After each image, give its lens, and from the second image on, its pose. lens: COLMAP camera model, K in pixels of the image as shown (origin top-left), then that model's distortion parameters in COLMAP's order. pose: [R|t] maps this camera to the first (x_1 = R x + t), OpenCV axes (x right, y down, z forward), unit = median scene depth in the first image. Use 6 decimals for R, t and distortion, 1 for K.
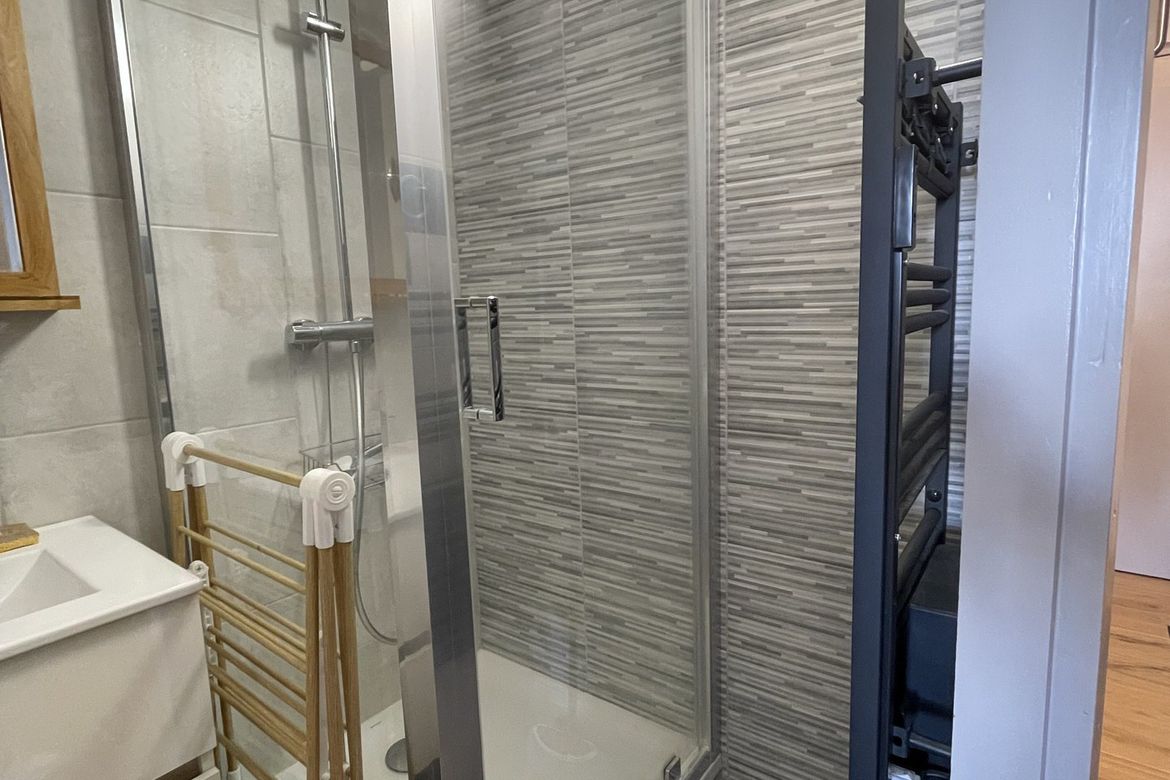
lens RADIAL K [[629.5, 0, 585.0], [0, 629.5, 390.0], [0, 0, 1]] dist [-0.024974, -0.000537]
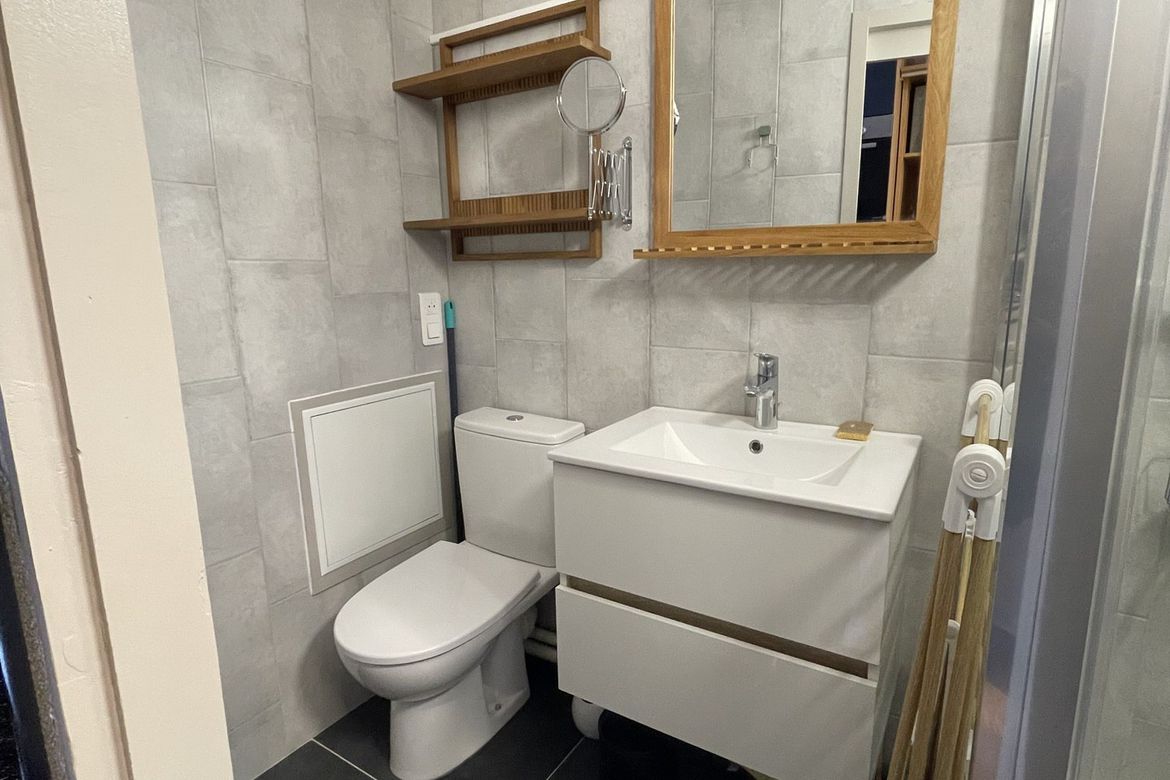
lens RADIAL K [[629.5, 0, 585.0], [0, 629.5, 390.0], [0, 0, 1]] dist [-0.024974, -0.000537]
pose [[0.080196, 0.219855, -0.972231, 0.283159], [-0.123469, 0.970052, 0.209178, -0.048914], [0.989103, 0.103265, 0.104940, 0.288117]]
